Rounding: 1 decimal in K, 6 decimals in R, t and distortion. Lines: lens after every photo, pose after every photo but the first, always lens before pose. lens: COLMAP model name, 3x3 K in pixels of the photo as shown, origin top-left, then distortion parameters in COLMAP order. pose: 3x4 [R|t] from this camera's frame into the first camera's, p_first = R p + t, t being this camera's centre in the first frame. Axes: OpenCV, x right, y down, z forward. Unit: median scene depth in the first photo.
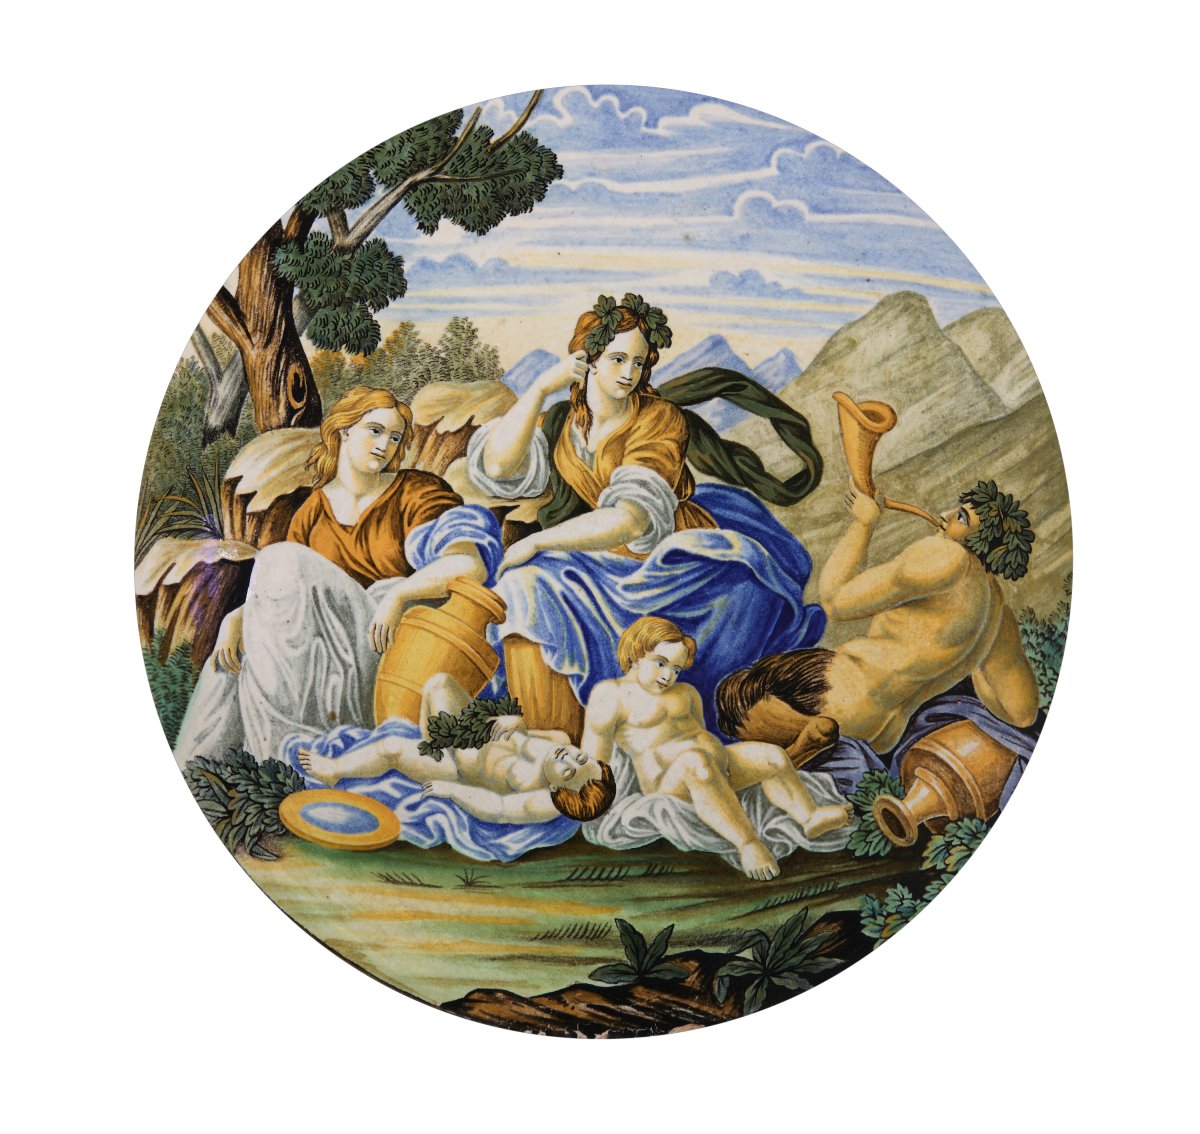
lens RADIAL K [[4125.3, 0, 599.4], [0, 4125.3, 563.8], [0, 0, 1]] dist [-0.165010, 0.000000]
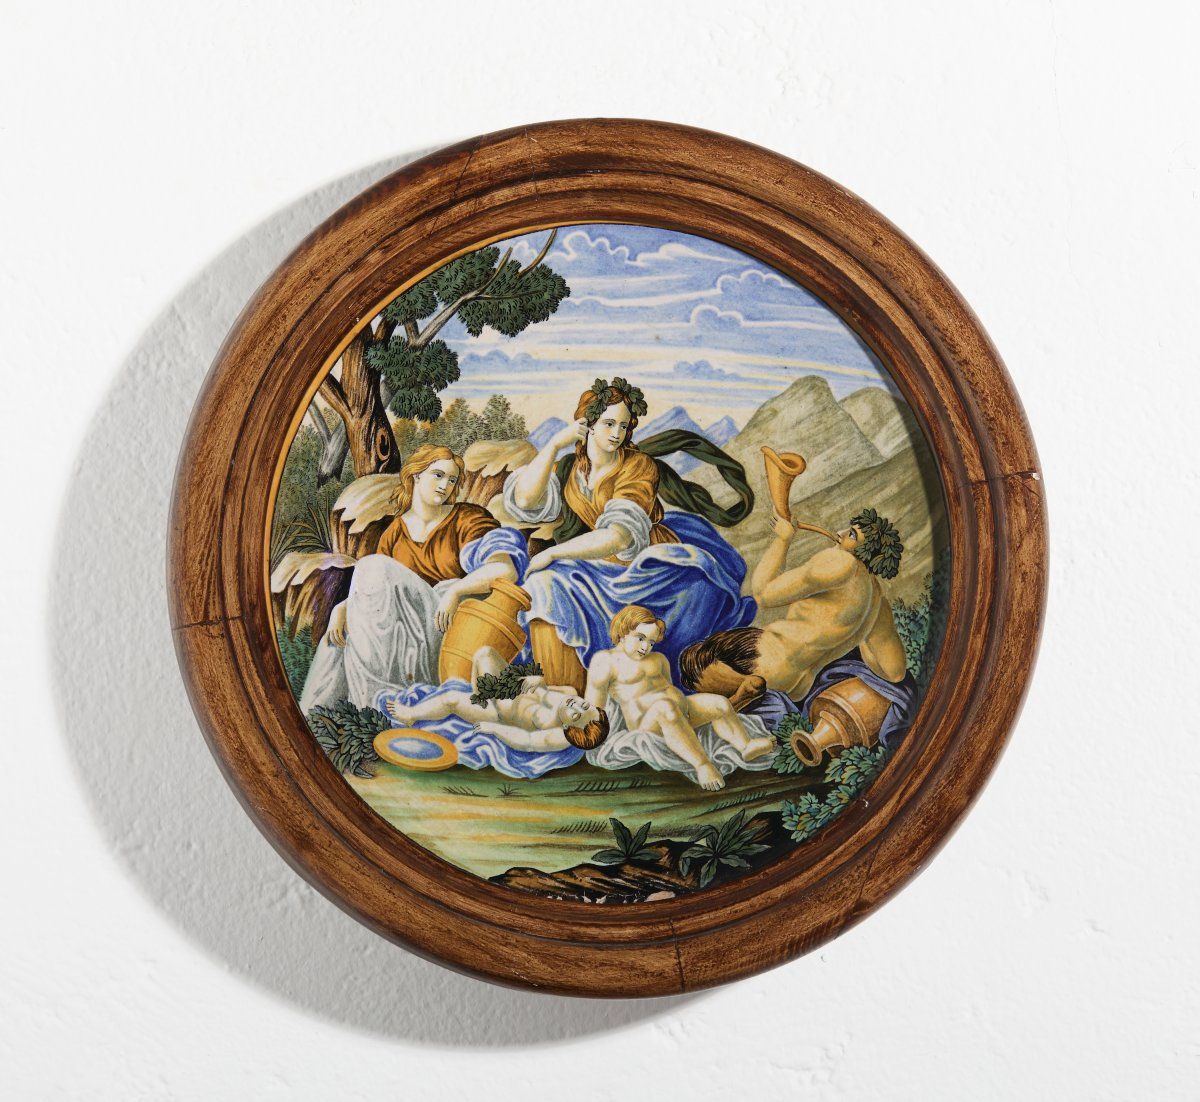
lens RADIAL K [[3395.8, 0, 610.3], [0, 3395.8, 554.5], [0, 0, 1]] dist [-0.090524, 0.000000]
pose [[0.999936, -0.004635, 0.010273, -0.007458], [0.004627, 0.999989, 0.000751, -0.005754], [-0.010276, -0.000704, 0.999947, -0.169671]]
